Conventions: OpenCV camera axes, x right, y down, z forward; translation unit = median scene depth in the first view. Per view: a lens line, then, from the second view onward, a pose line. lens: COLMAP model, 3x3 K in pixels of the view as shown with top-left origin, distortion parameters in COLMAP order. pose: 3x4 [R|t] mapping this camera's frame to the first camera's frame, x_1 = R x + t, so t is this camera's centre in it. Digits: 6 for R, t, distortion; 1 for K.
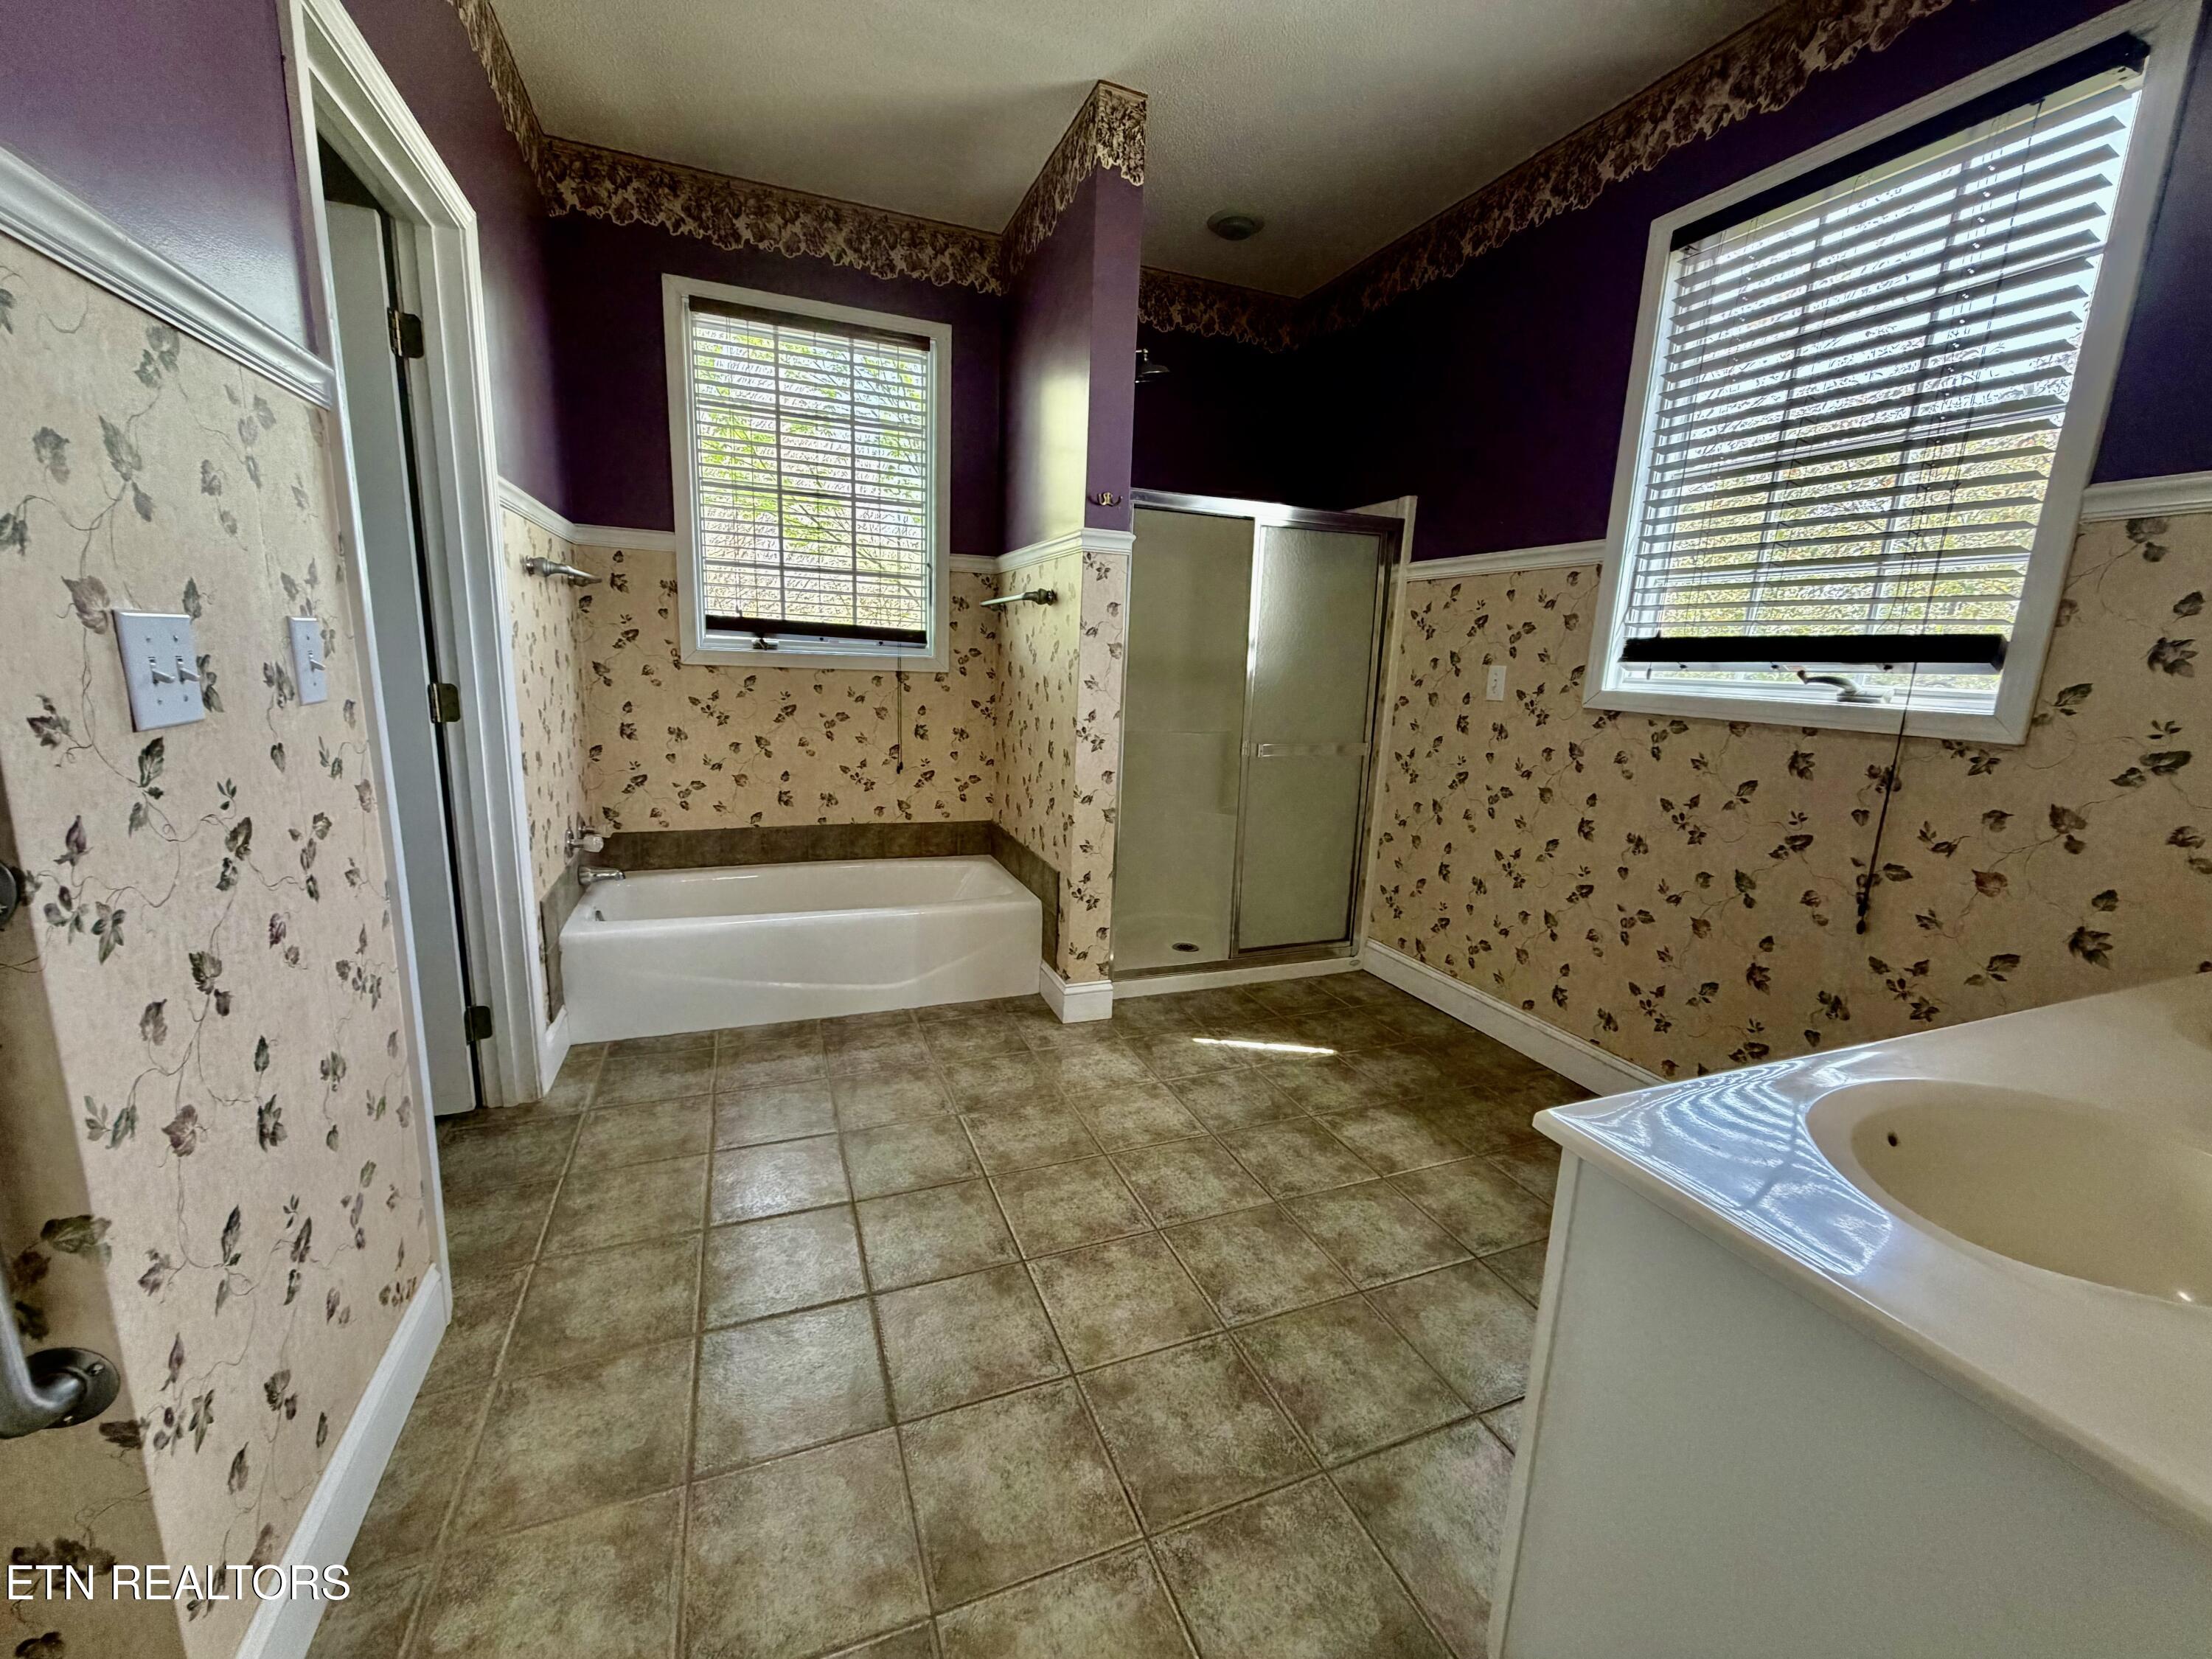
lens RADIAL K [[876.4, 0, 1096.9], [0, 876.4, 830.7], [0, 0, 1]] dist [-0.000314, 0.000033]
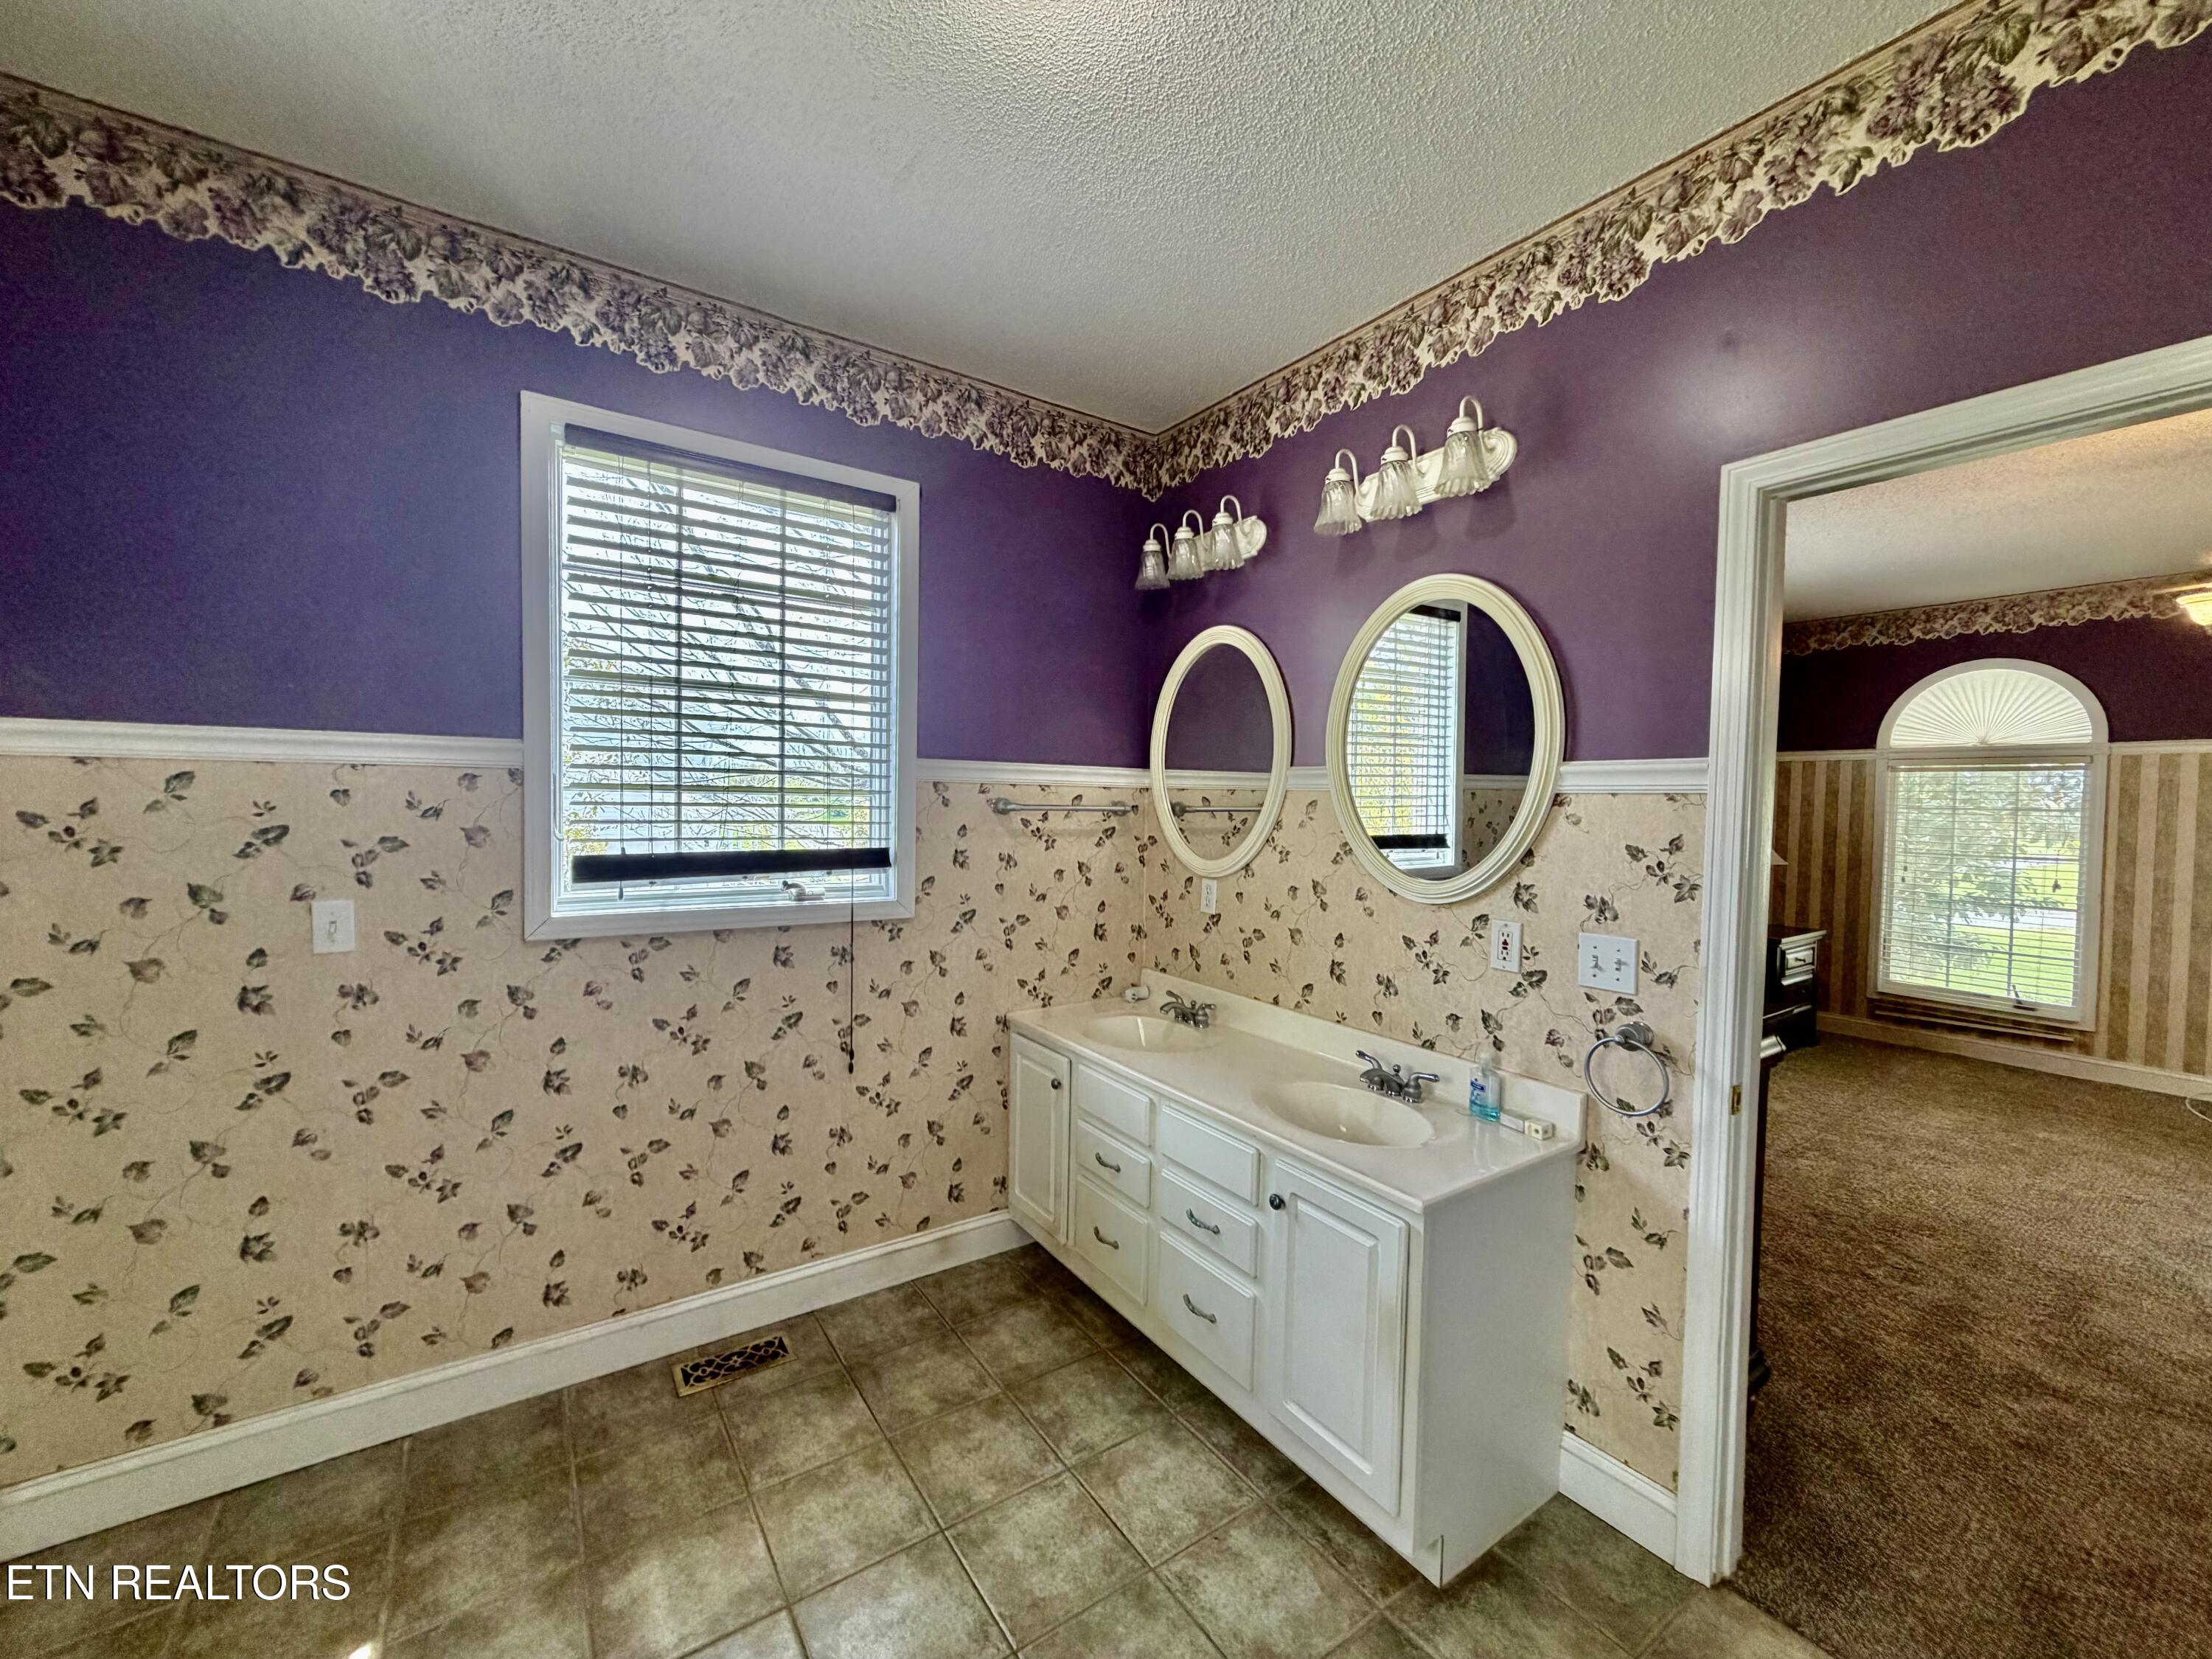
lens RADIAL K [[876.4, 0, 1120.4], [0, 876.4, 828.5], [0, 0, 1]] dist [-0.000314, 0.000033]
pose [[-0.226759, -0.077598, 0.970855, -0.365844], [0.164074, 0.979531, 0.116614, -0.261082], [-0.960031, 0.185735, -0.209385, 0.661923]]
